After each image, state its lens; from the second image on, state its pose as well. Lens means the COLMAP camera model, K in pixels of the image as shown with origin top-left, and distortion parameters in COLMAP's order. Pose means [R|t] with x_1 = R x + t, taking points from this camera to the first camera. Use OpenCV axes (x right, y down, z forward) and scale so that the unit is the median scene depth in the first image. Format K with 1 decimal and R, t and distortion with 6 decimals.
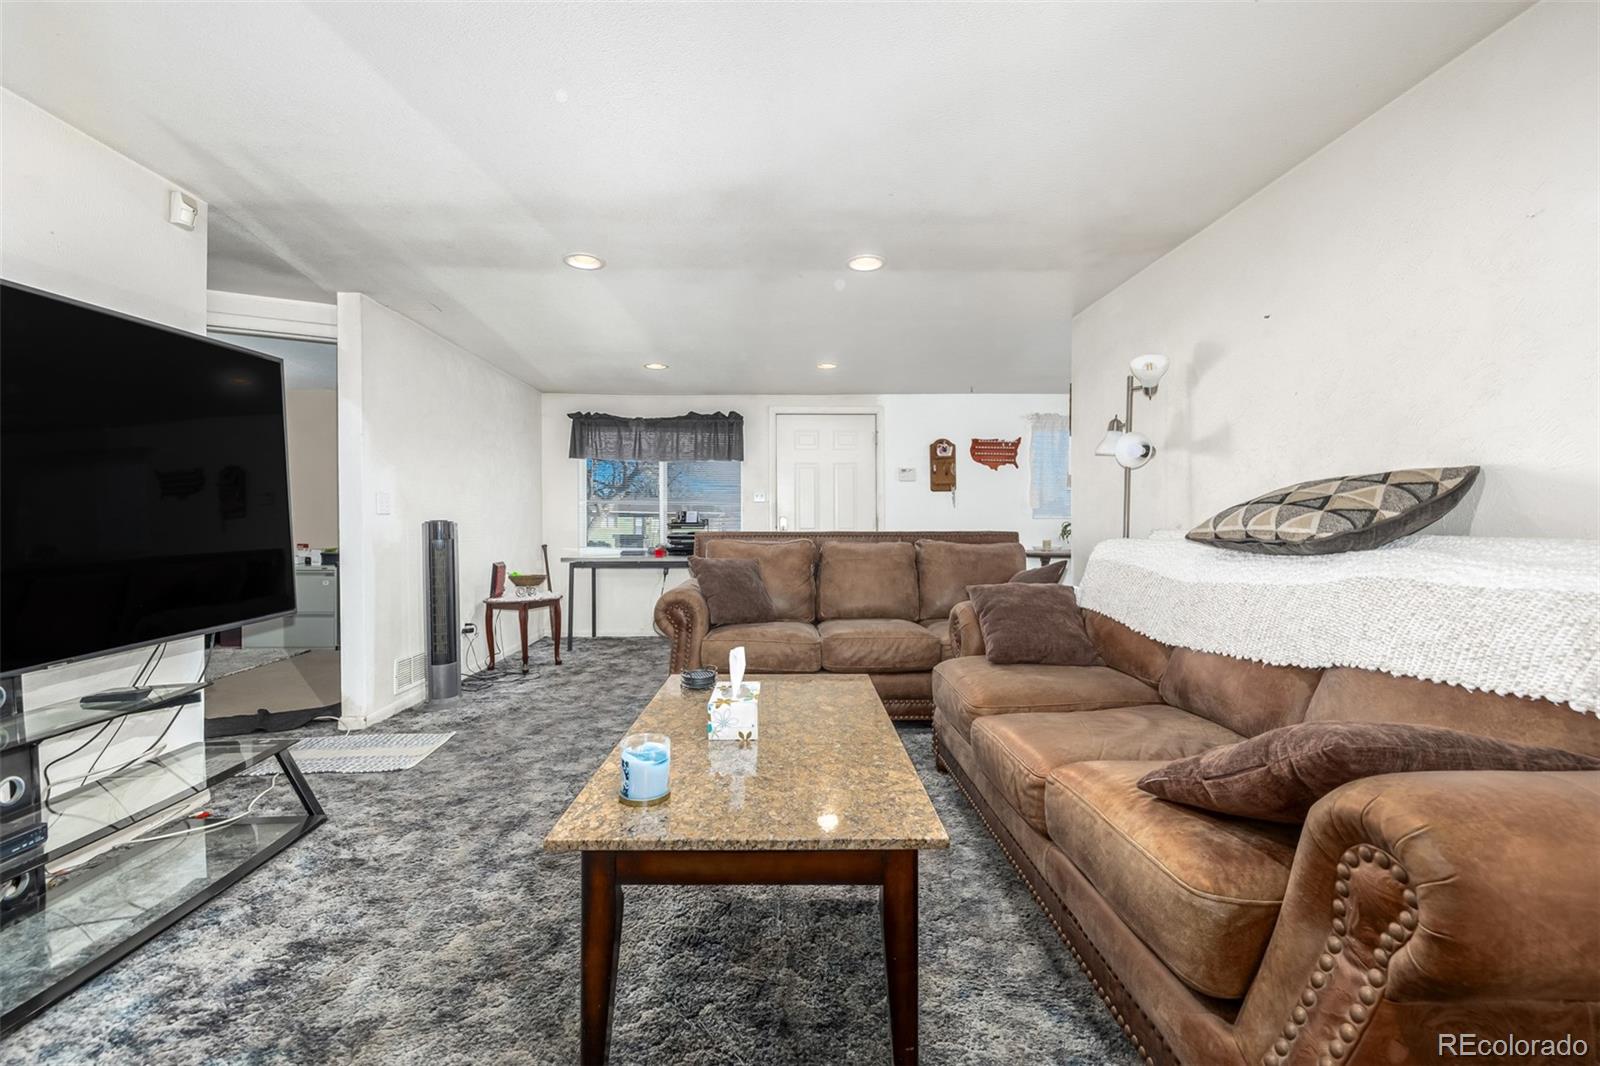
lens RADIAL K [[681.5, 0, 772.6], [0, 681.5, 518.1], [0, 0, 1]] dist [0.014981, 0.000154]
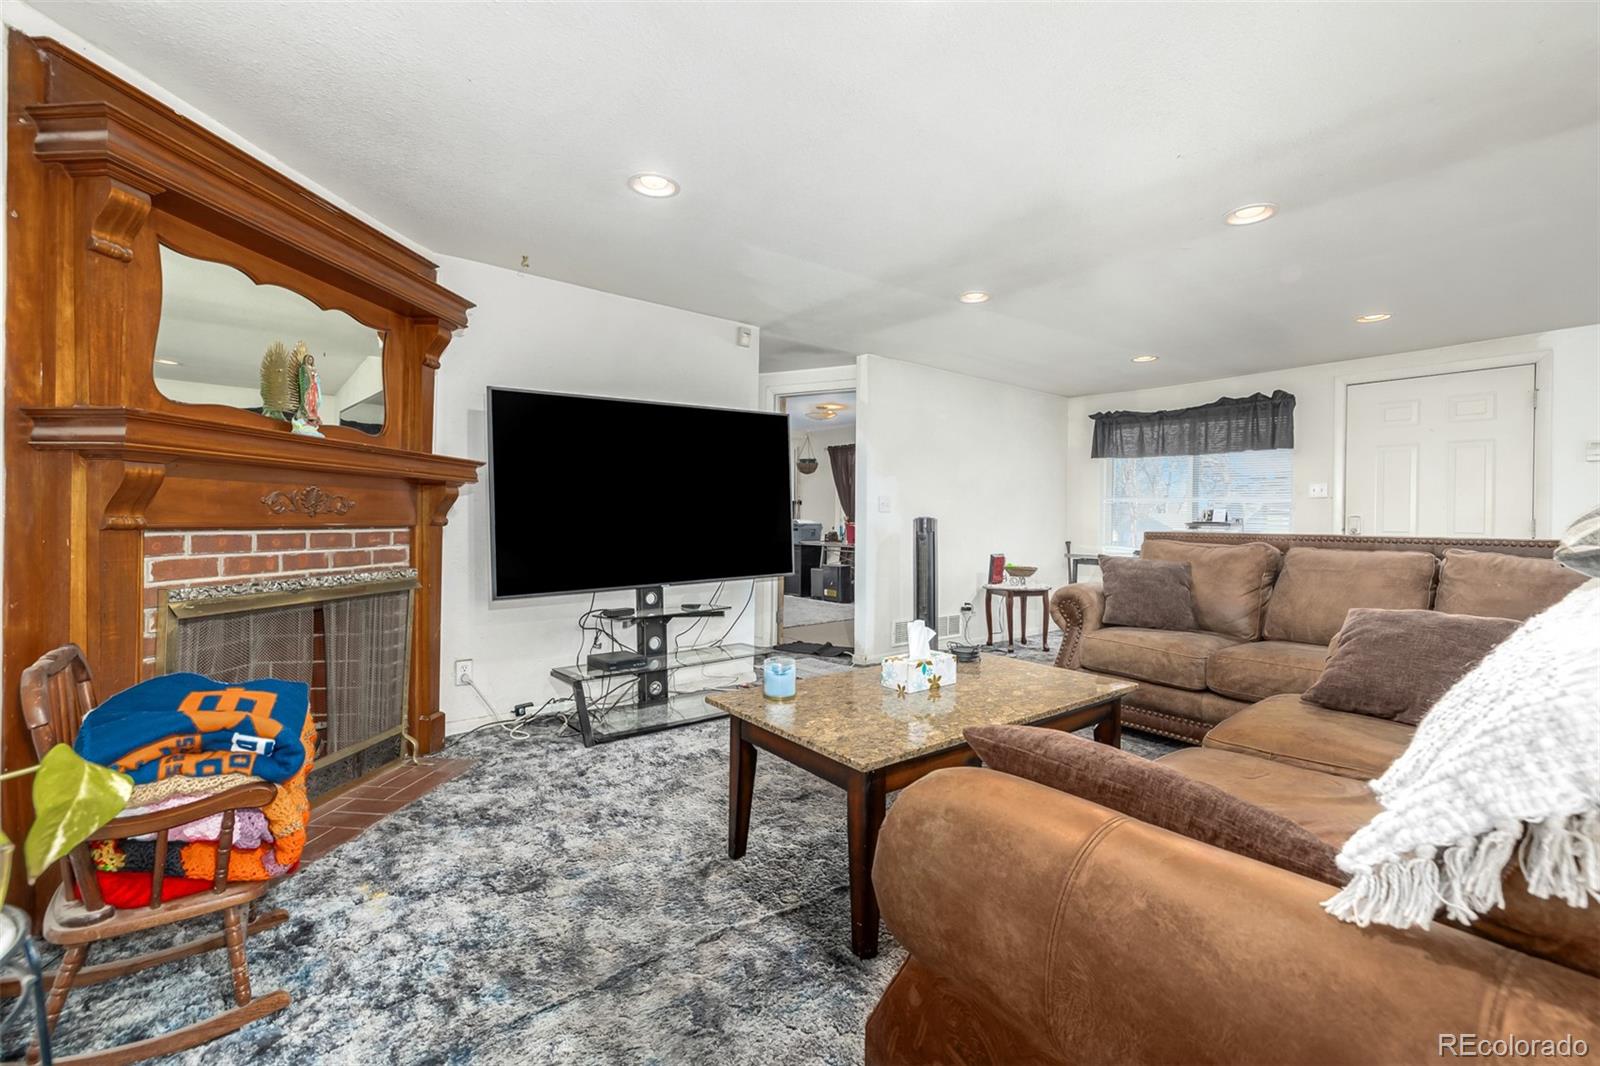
lens RADIAL K [[676.5, 0, 798.0], [0, 676.5, 519.4], [0, 0, 1]] dist [0.001364, 0.000151]
pose [[0.622477, 0.011058, -0.782560, 0.429090], [-0.007319, 0.999939, 0.008307, -0.001135], [0.782604, 0.000557, 0.622520, 0.038756]]
